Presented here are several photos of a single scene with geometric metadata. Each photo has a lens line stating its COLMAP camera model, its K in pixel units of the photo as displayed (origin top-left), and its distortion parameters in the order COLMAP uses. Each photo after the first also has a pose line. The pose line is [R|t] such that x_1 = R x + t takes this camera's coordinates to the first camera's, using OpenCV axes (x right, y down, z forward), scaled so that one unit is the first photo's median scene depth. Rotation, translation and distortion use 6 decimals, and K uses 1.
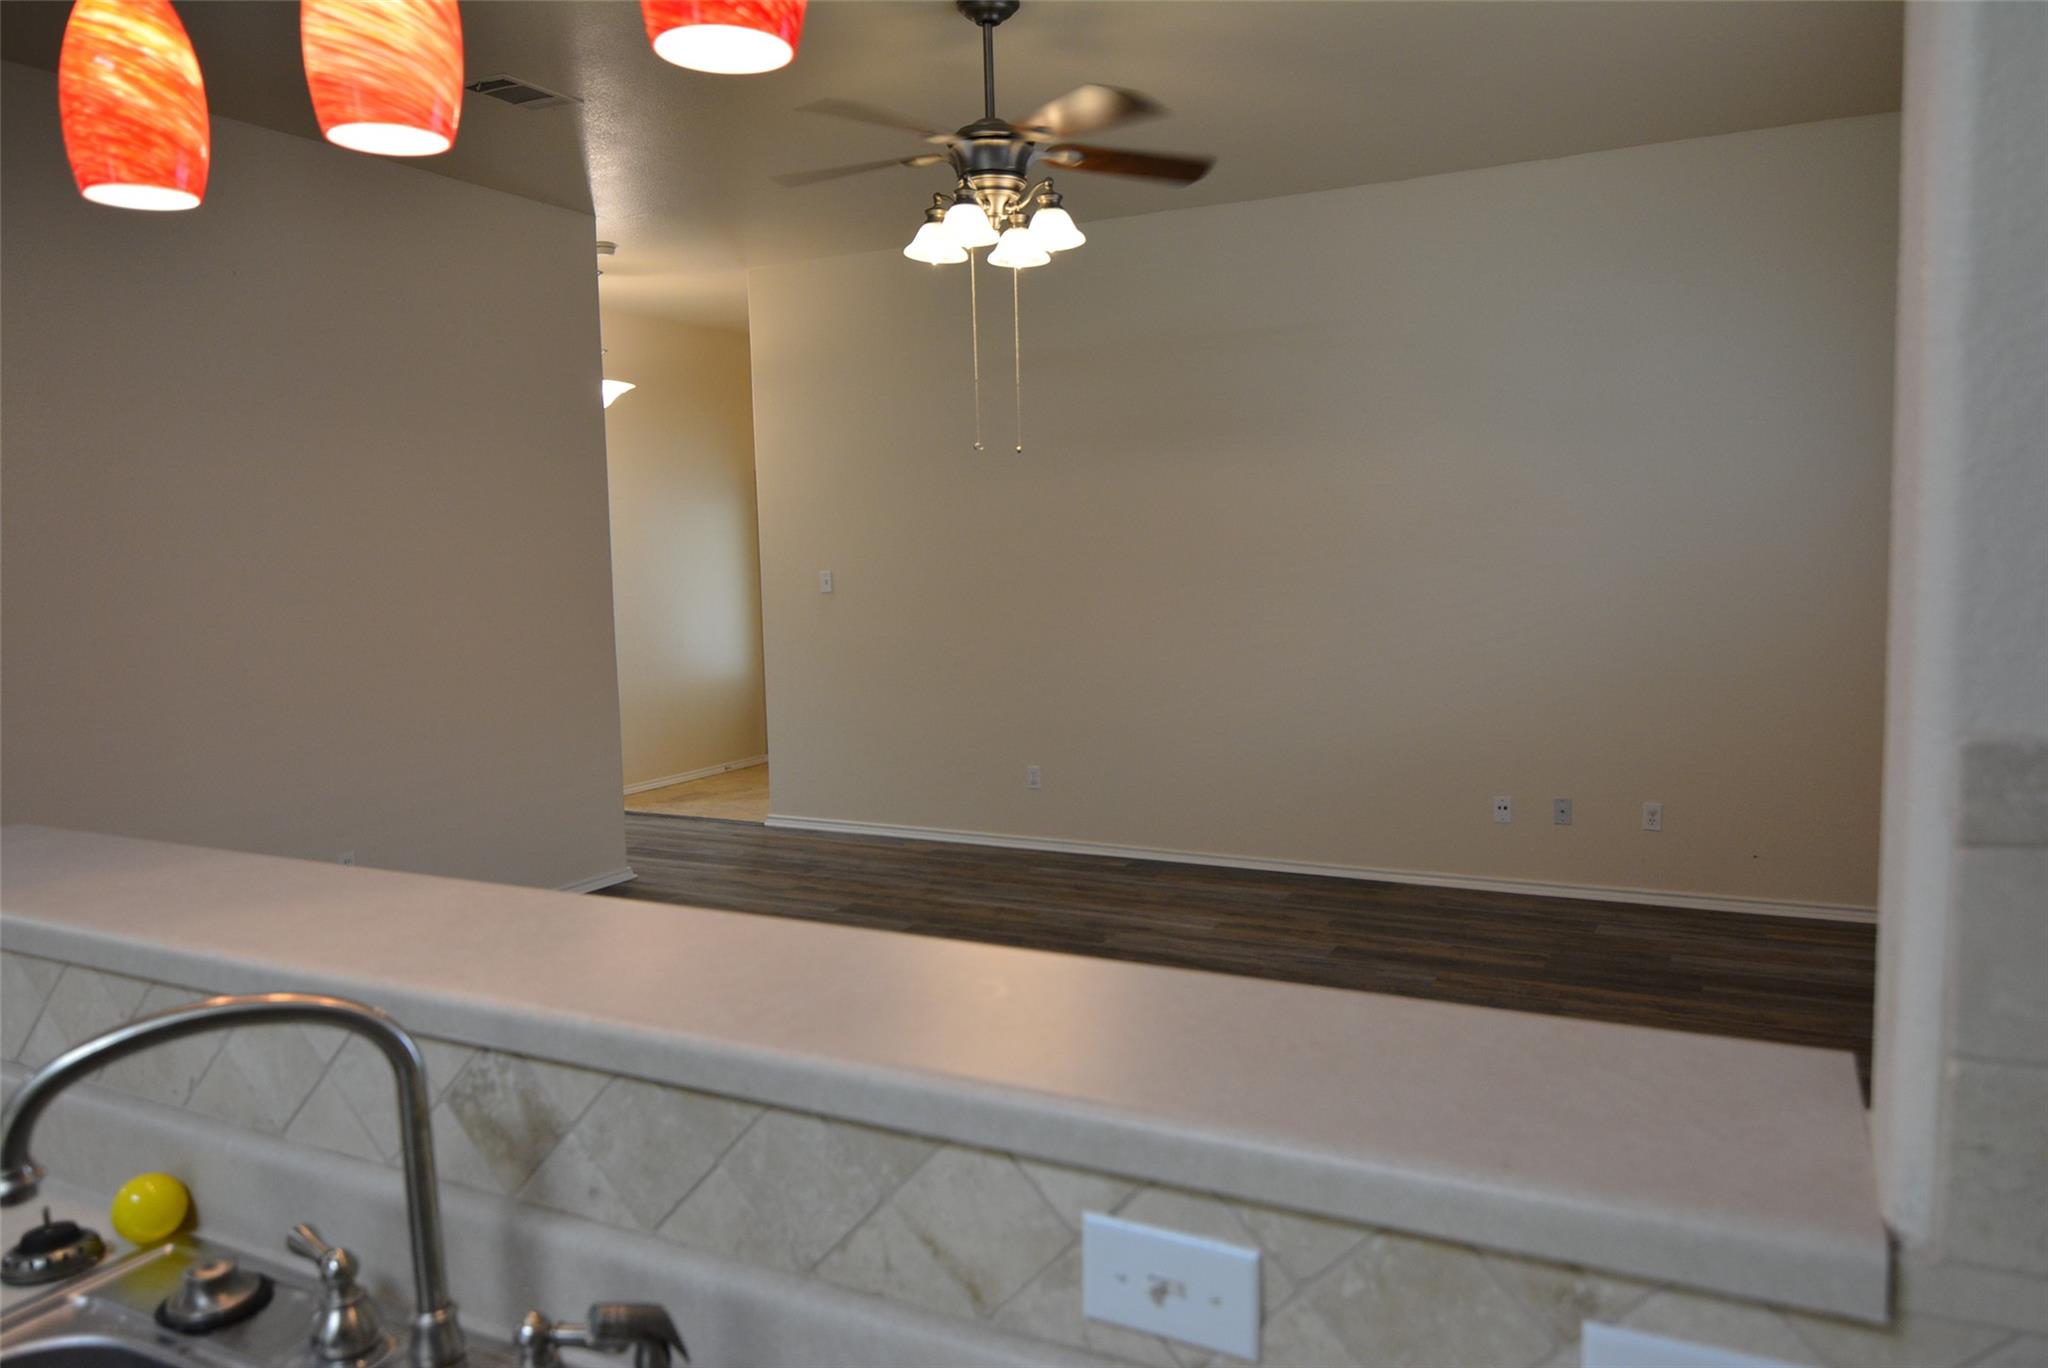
lens RADIAL K [[1397.2, 0, 1023.7], [0, 1397.2, 675.6], [0, 0, 1]] dist [0.007103, -0.024086]
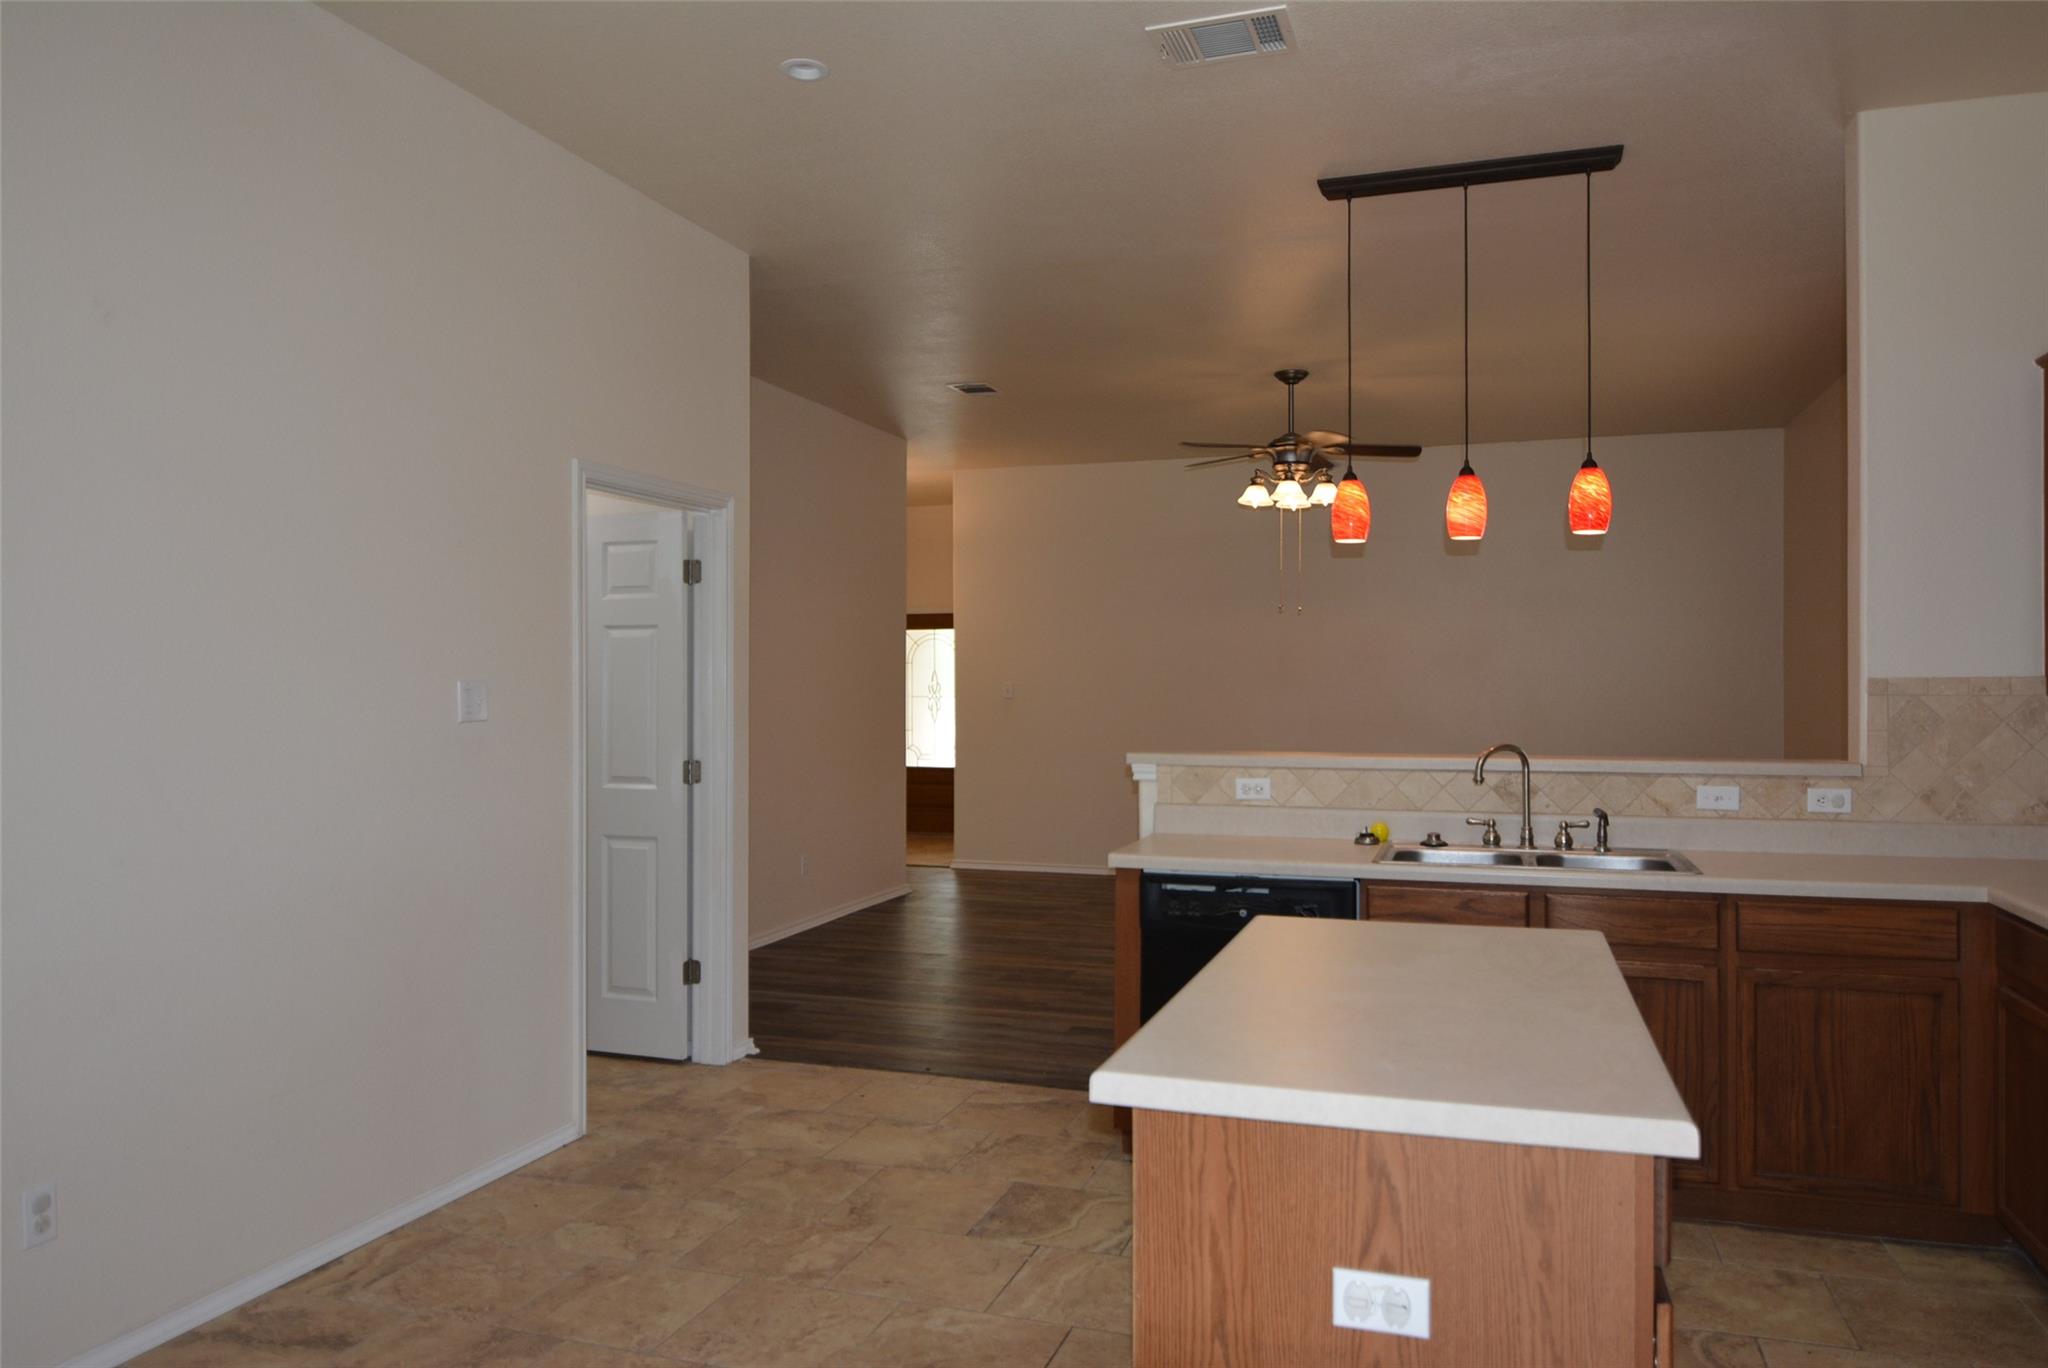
lens RADIAL K [[1397.2, 0, 1033.7], [0, 1397.2, 676.1], [0, 0, 1]] dist [0.007103, -0.024086]
pose [[0.988310, 0.023630, 0.150618, -0.611457], [-0.008037, 0.994617, -0.103304, 0.110160], [-0.152248, 0.100886, 0.983180, -0.705834]]
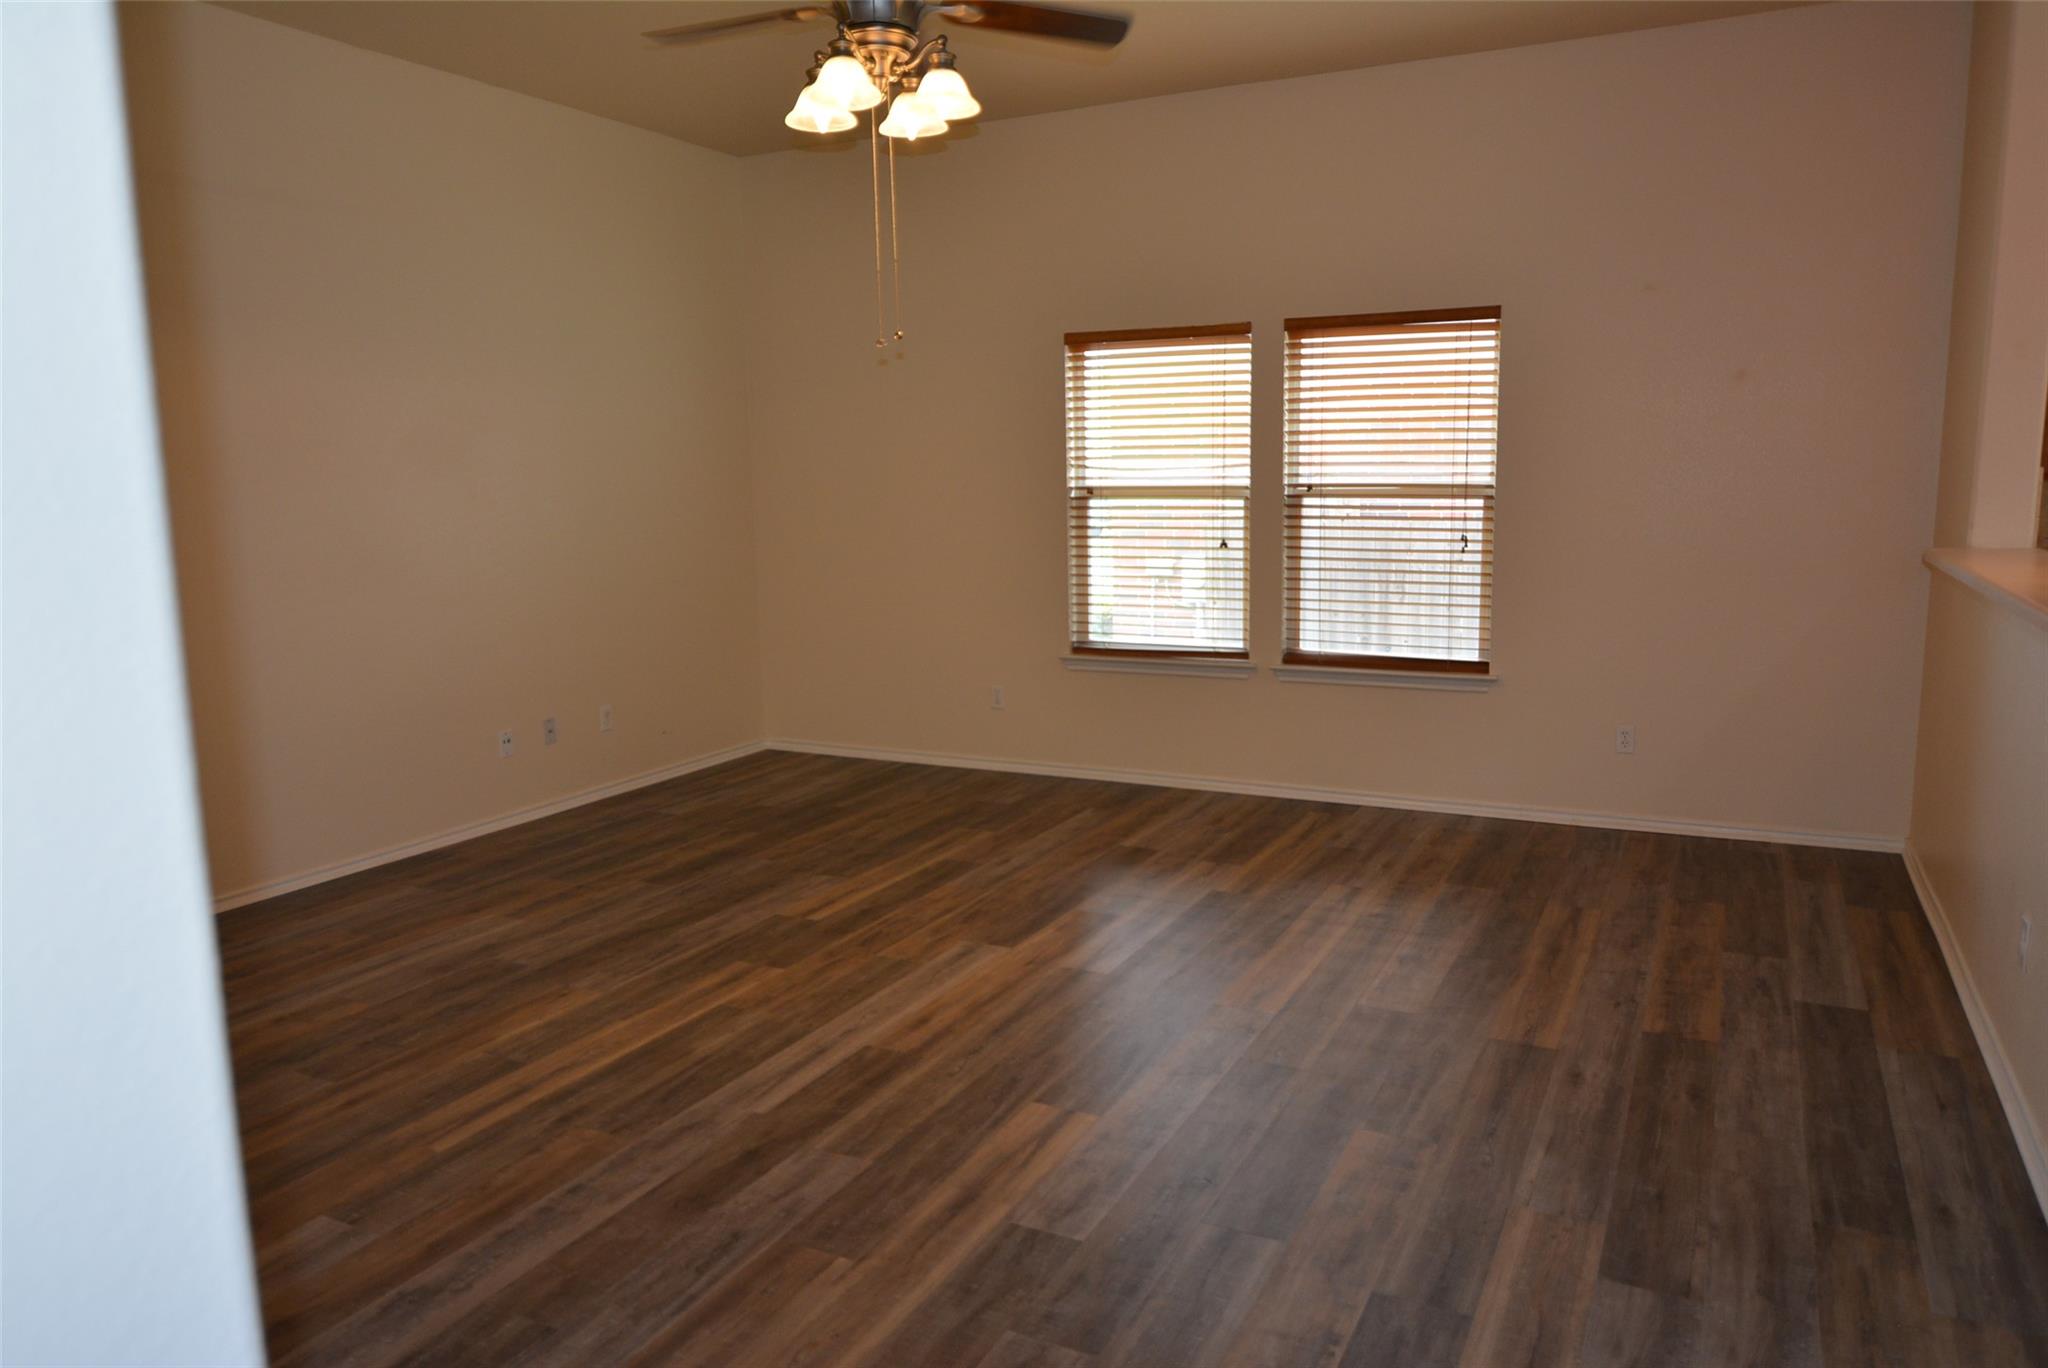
lens RADIAL K [[1397.2, 0, 1012.9], [0, 1397.2, 698.9], [0, 0, 1]] dist [0.007103, -0.024086]
pose [[0.009085, -0.145925, 0.989254, -0.932503], [0.107184, 0.983737, 0.144127, -0.058525], [-0.994198, 0.104722, 0.024578, 0.904731]]
